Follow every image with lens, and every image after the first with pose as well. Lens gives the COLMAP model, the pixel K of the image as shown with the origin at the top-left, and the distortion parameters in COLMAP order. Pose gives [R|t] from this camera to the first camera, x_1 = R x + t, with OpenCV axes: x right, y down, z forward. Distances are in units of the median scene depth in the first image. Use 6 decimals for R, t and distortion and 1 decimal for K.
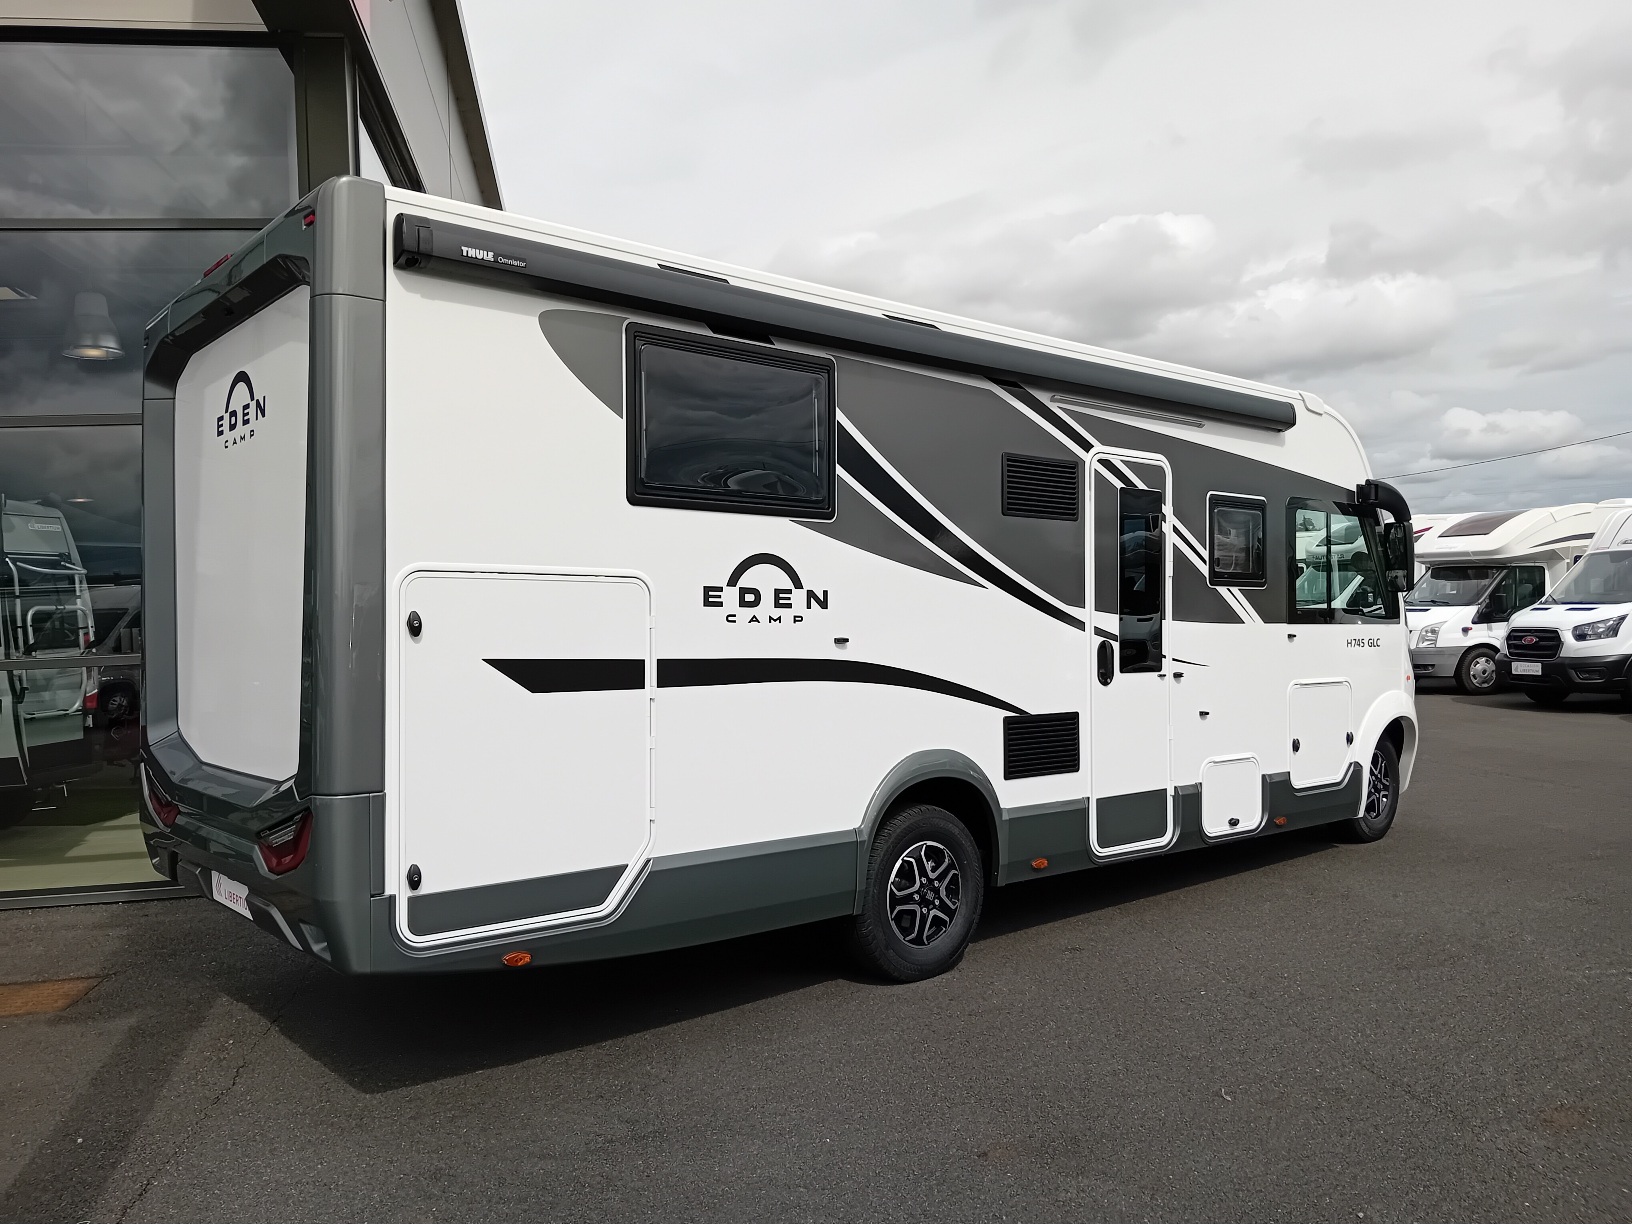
lens RADIAL K [[1273.8, 0, 816.0], [0, 1273.8, 612.0], [0, 0, 1]] dist [0.049960, -0.087660]
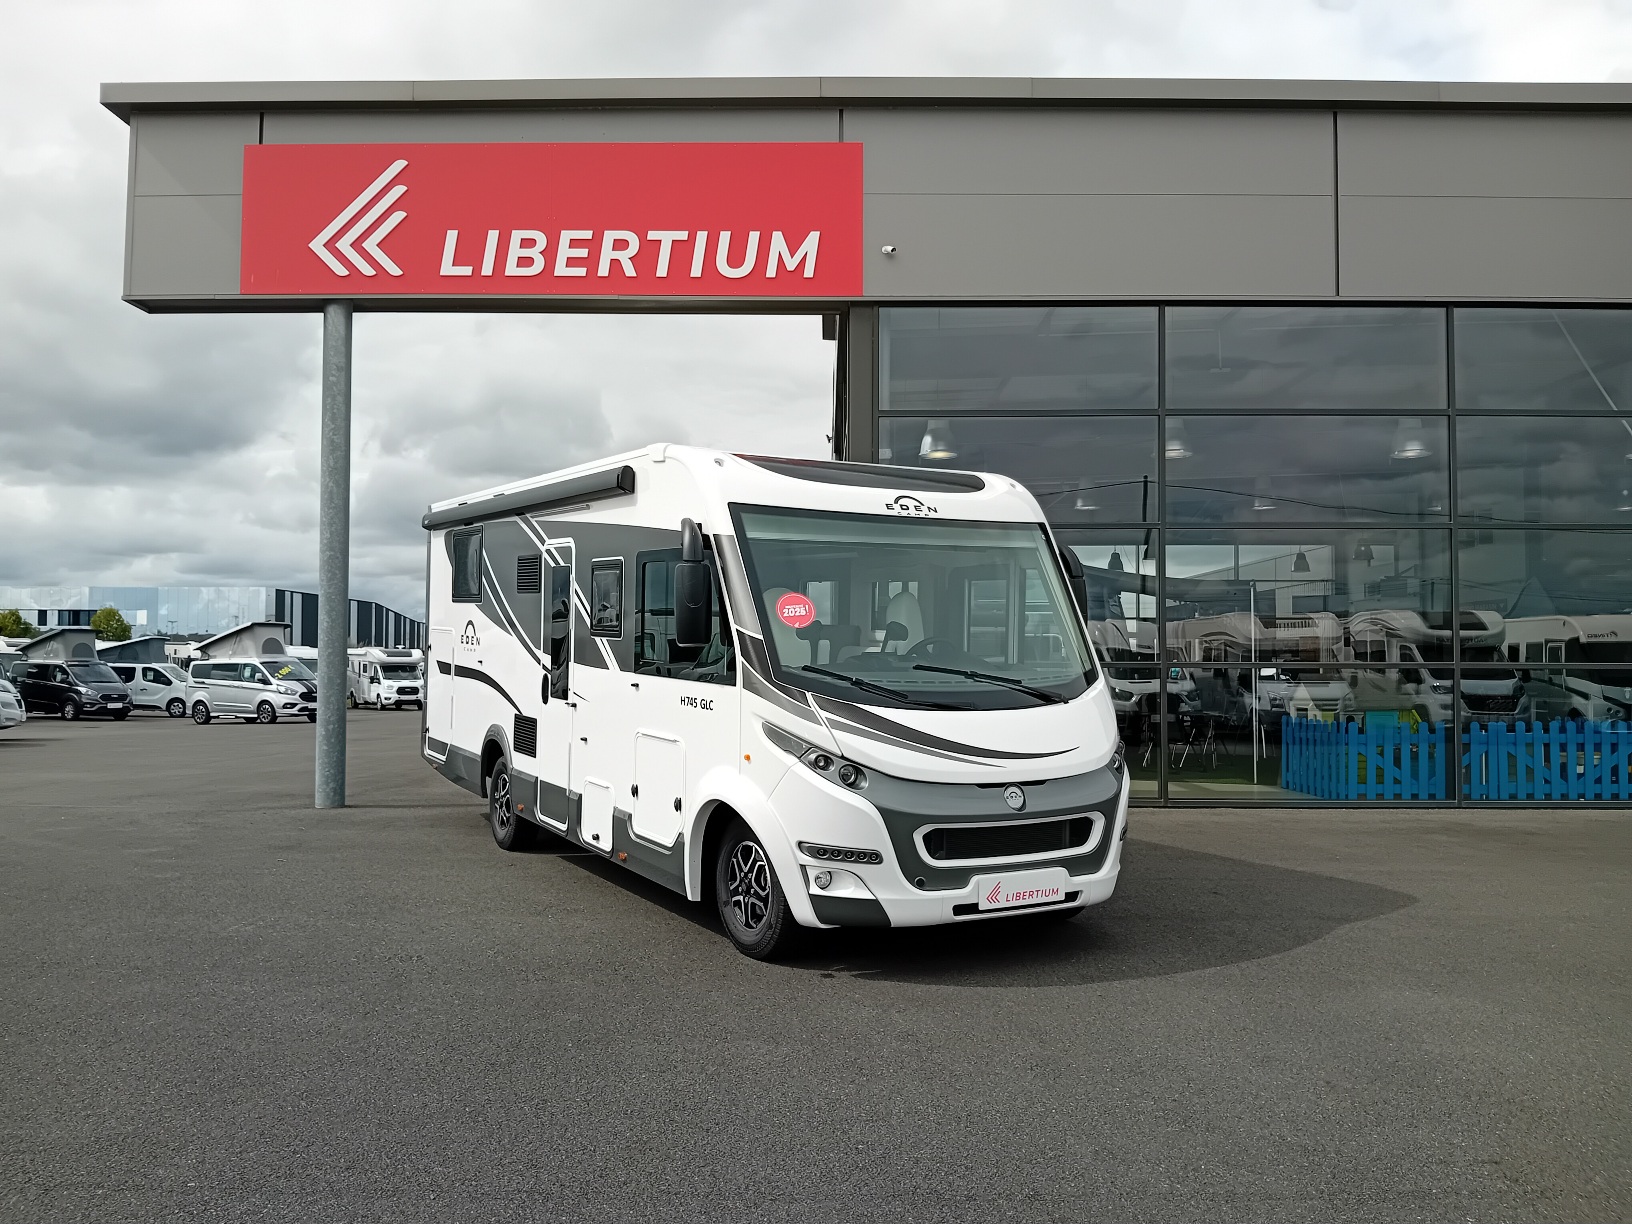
lens RADIAL K [[1273.8, 0, 816.0], [0, 1273.8, 612.0], [0, 0, 1]] dist [0.049960, -0.087660]
pose [[-0.169998, -0.011384, -0.985379, 1.534712], [-0.017884, 0.999804, -0.008465, -0.038841], [0.985282, 0.016184, -0.170169, 1.478623]]
